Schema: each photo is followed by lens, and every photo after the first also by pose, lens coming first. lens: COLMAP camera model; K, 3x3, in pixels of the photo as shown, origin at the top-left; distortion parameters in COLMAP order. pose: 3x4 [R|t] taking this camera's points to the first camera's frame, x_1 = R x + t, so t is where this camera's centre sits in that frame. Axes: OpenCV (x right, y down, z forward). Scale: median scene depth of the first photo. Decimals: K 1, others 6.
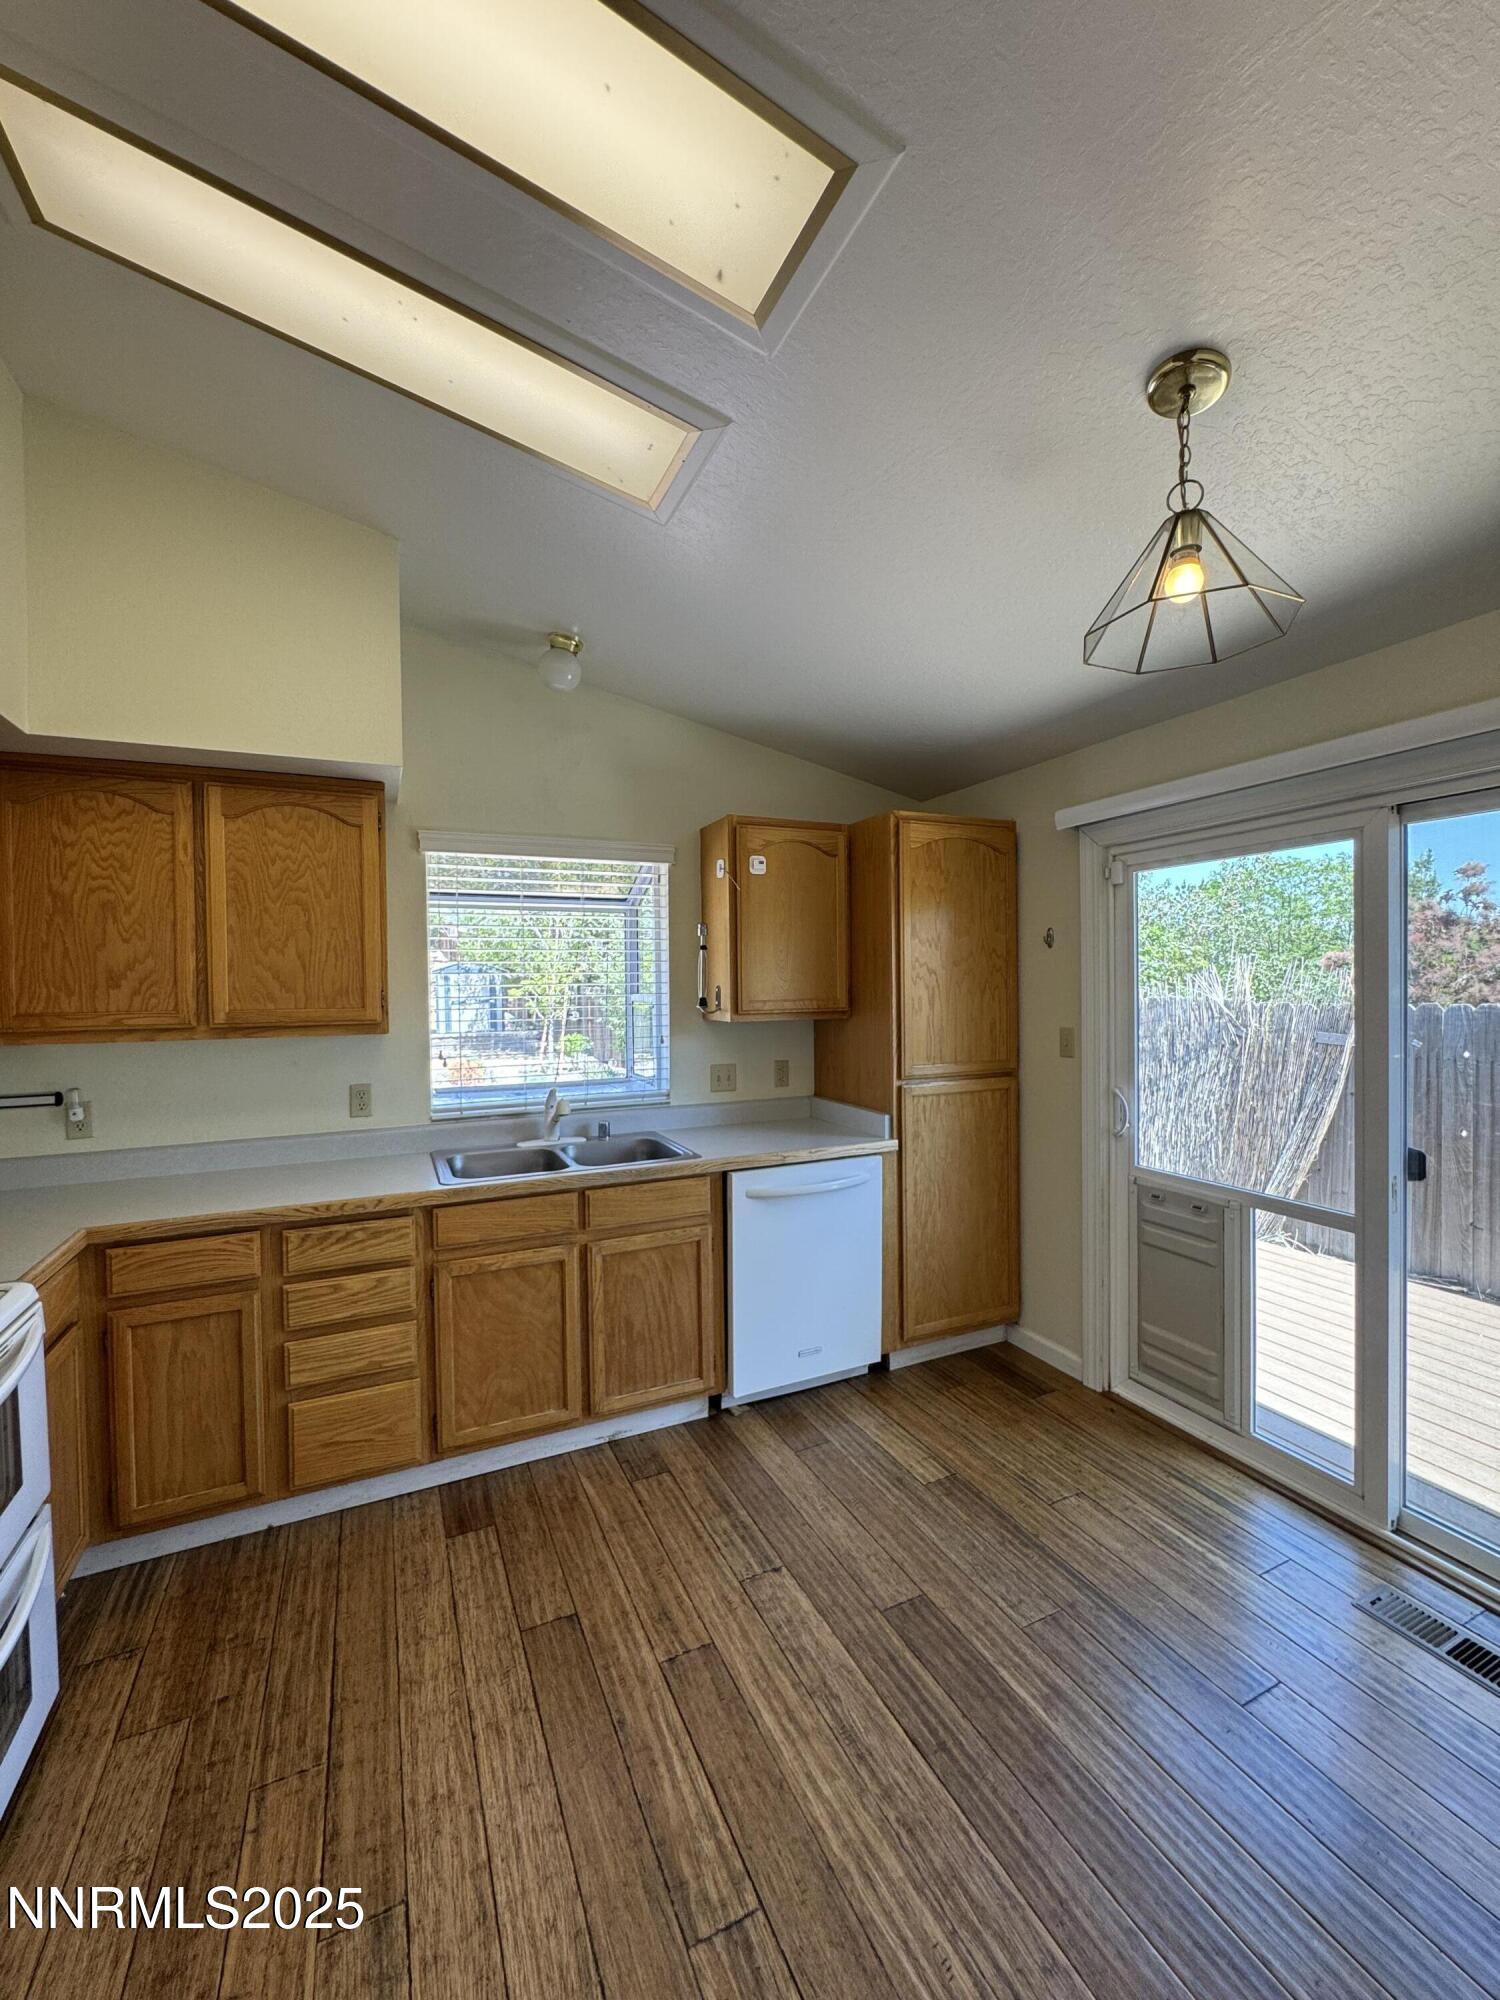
lens RADIAL K [[820.6, 0, 746.7], [0, 820.6, 1003.4], [0, 0, 1]] dist [-0.021303, -0.000220]
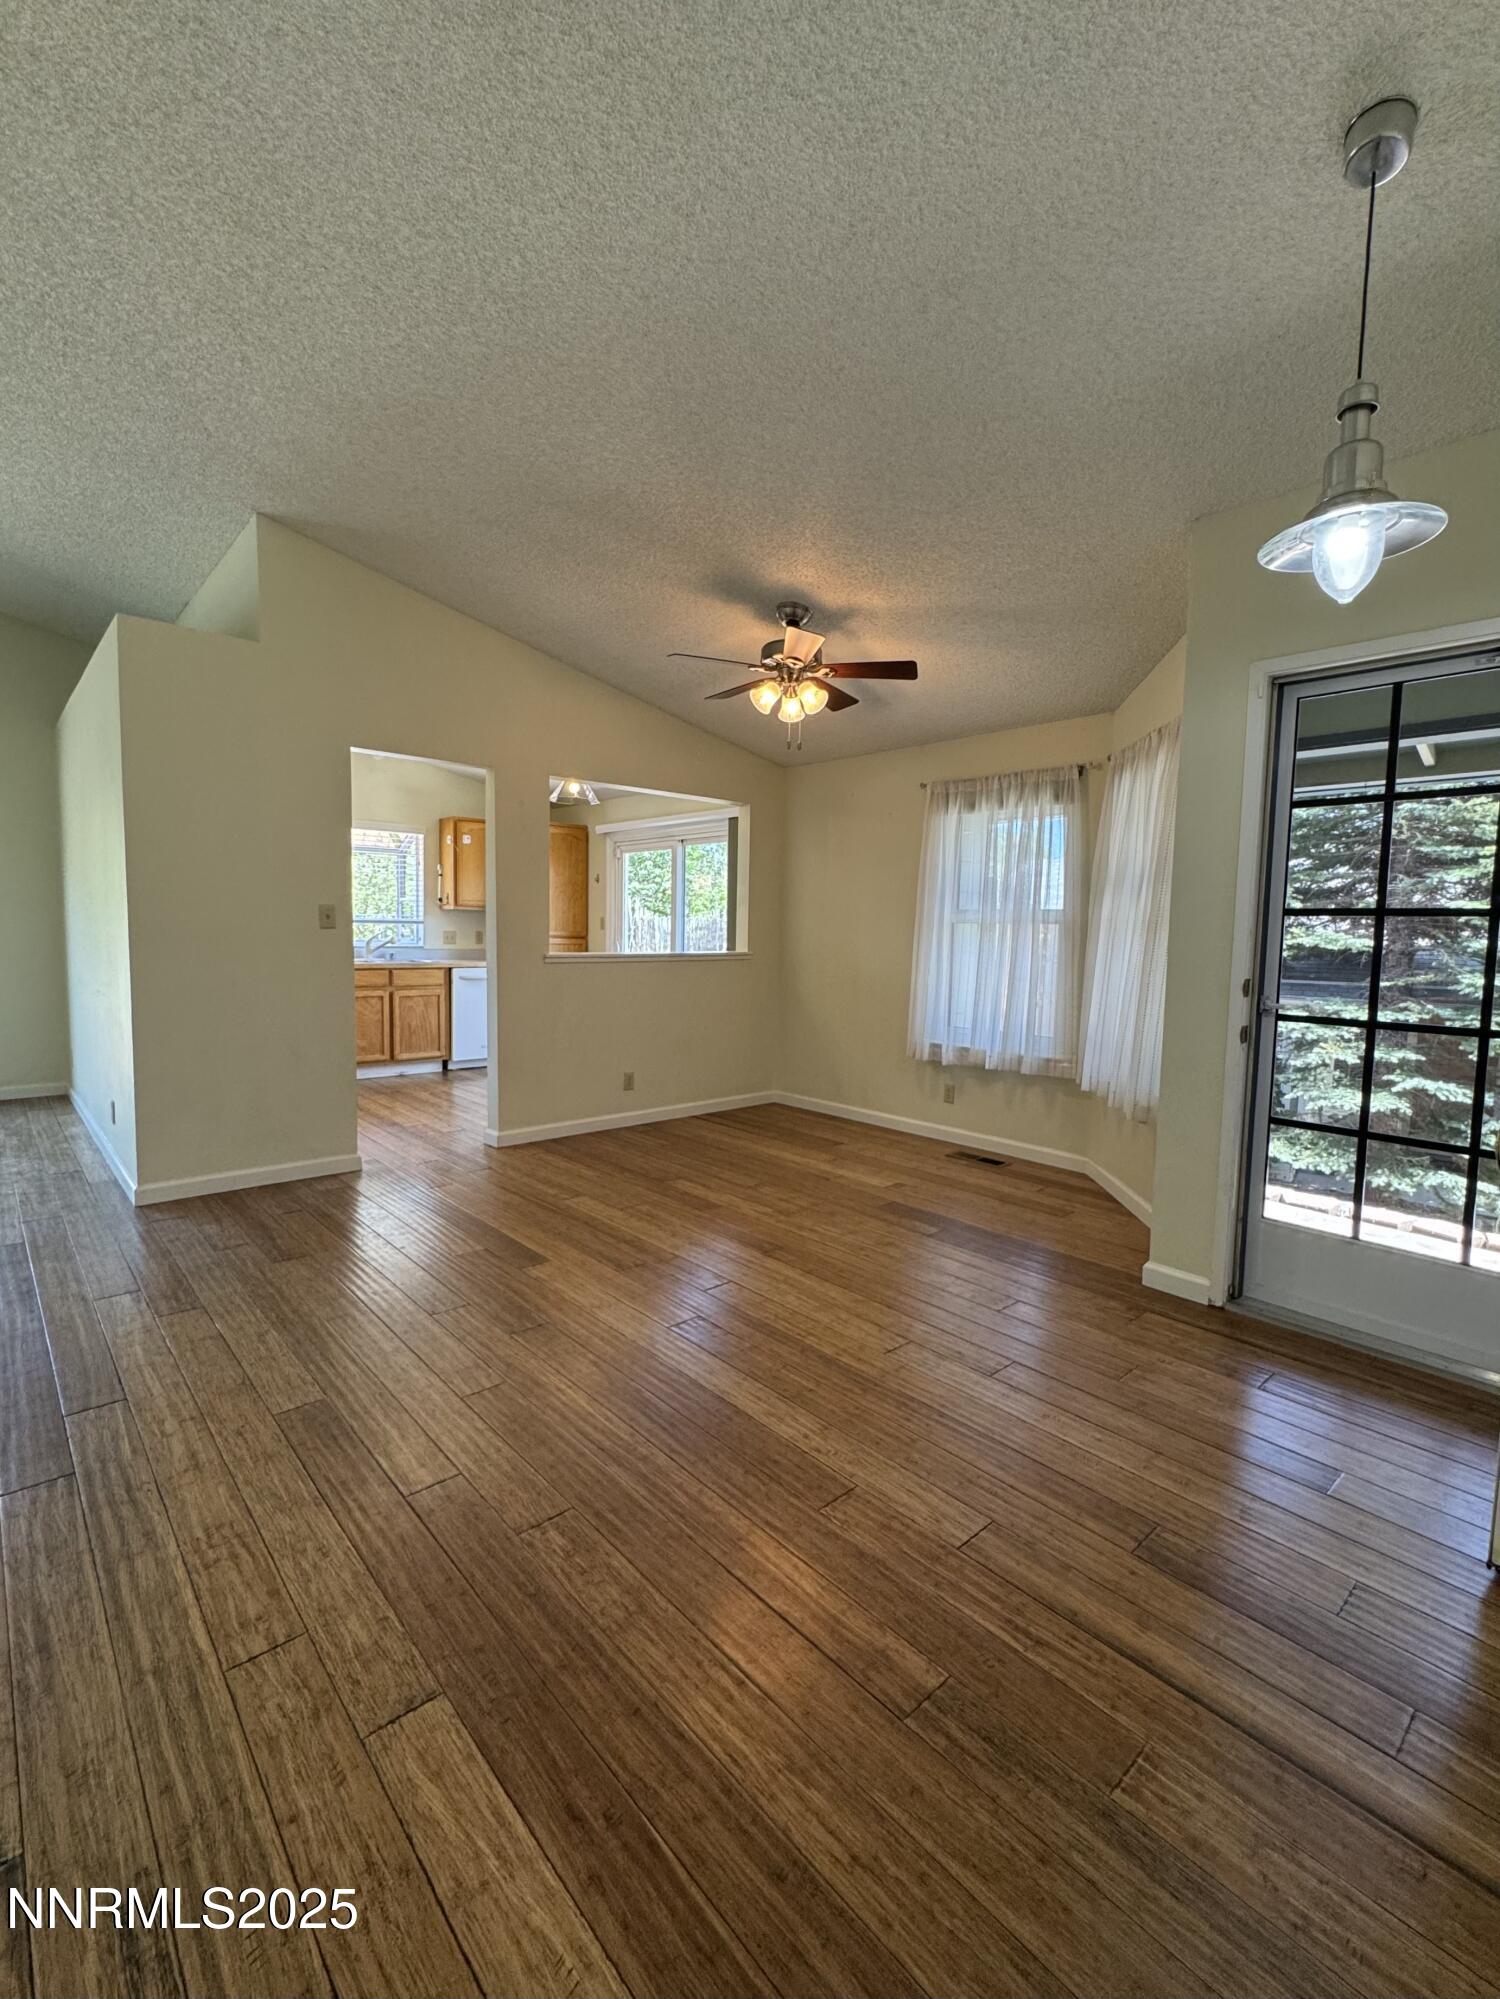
lens RADIAL K [[820.2, 0, 752.2], [0, 820.2, 1000.4], [0, 0, 1]] dist [-0.021303, -0.000220]
pose [[0.949106, 0.005163, 0.314914, 0.054395], [-0.029456, 0.996938, 0.072432, 0.087852], [-0.313576, -0.078022, 0.946352, -1.431043]]
